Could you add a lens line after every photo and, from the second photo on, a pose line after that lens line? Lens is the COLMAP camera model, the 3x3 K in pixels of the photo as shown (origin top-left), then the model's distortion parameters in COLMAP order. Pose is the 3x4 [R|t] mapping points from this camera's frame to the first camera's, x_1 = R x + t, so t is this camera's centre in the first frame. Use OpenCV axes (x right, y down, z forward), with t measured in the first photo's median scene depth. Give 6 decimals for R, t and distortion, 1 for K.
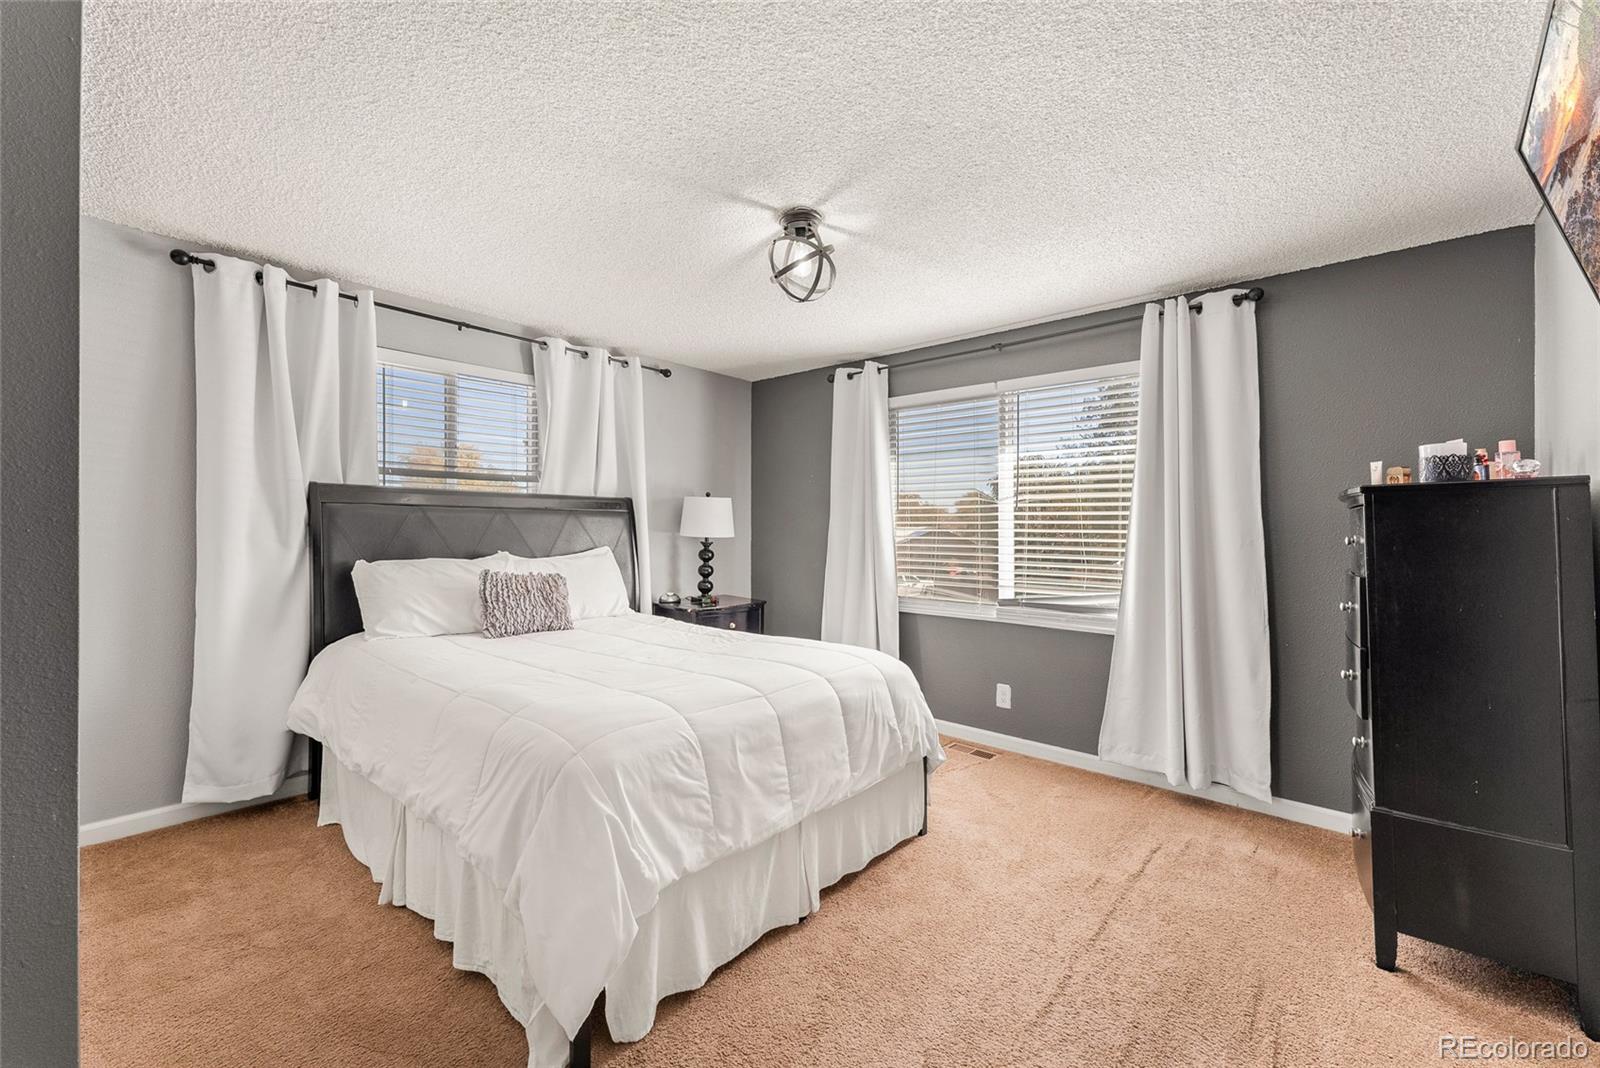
lens RADIAL K [[646.5, 0, 805.3], [0, 646.5, 527.5], [0, 0, 1]] dist [-0.003082, 0.001200]
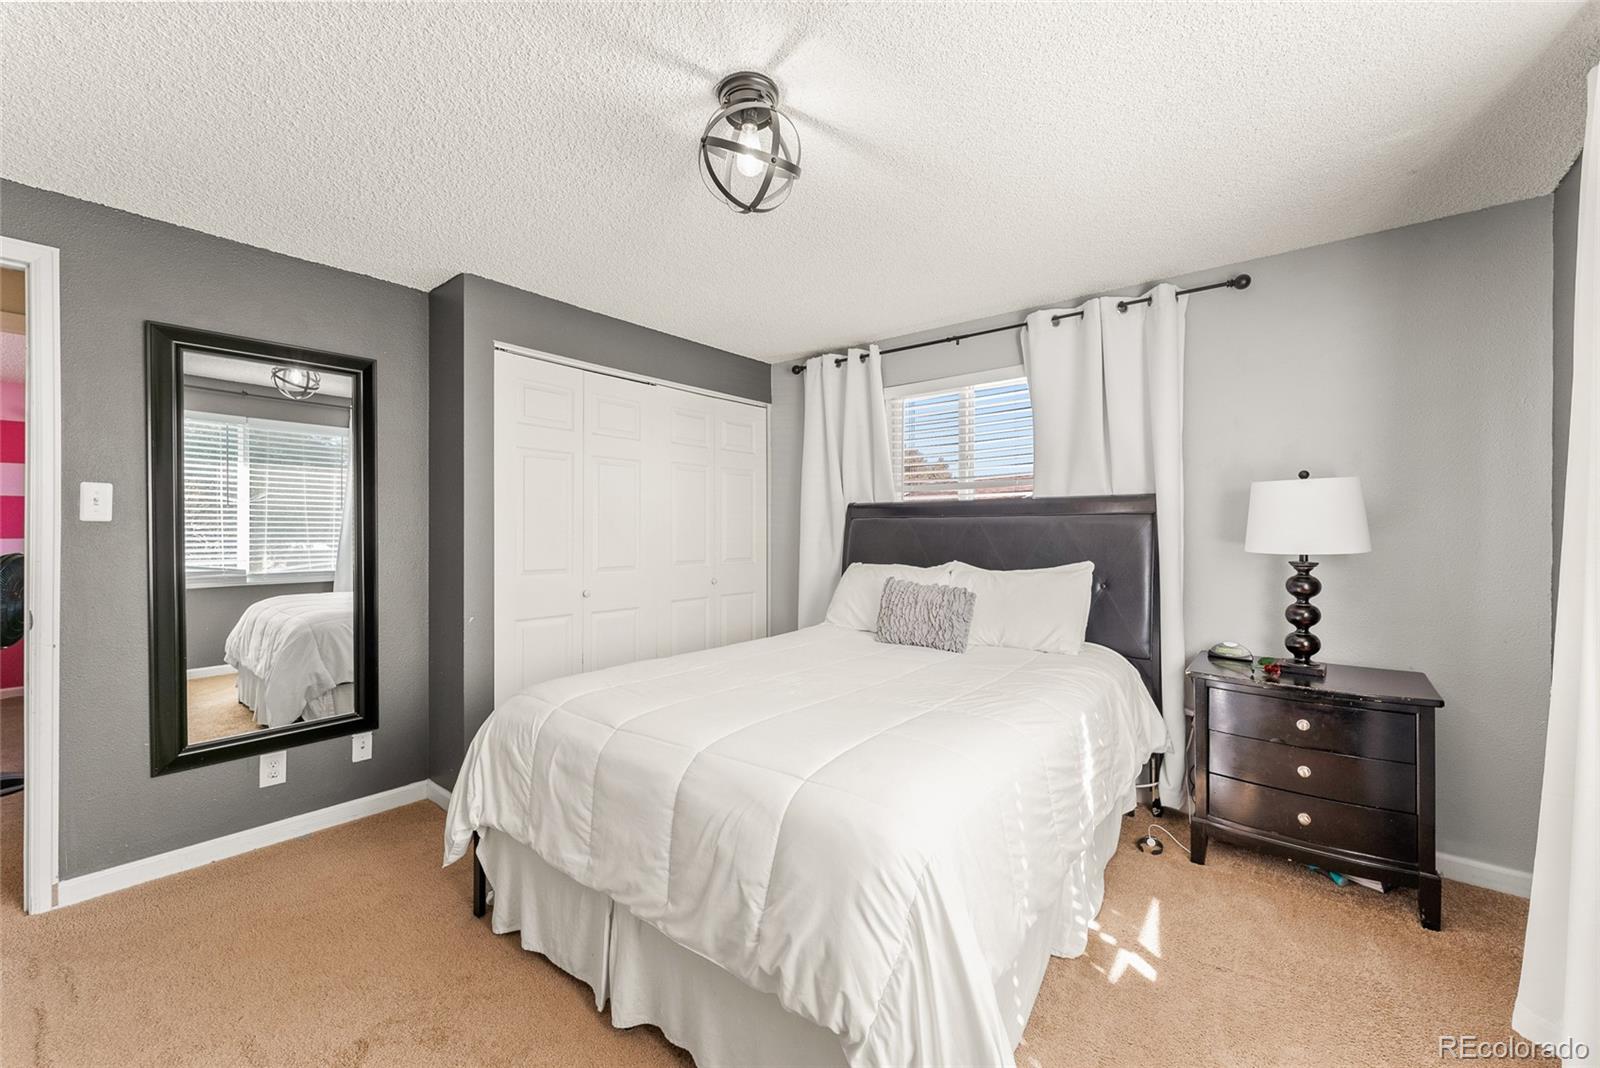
lens RADIAL K [[646.5, 0, 801.5], [0, 646.5, 536.1], [0, 0, 1]] dist [-0.003082, 0.001200]
pose [[0.025703, -0.000620, -0.999669, 0.451988], [0.003441, 0.999994, -0.000532, -0.001115], [0.999664, -0.003426, 0.025705, 0.675124]]
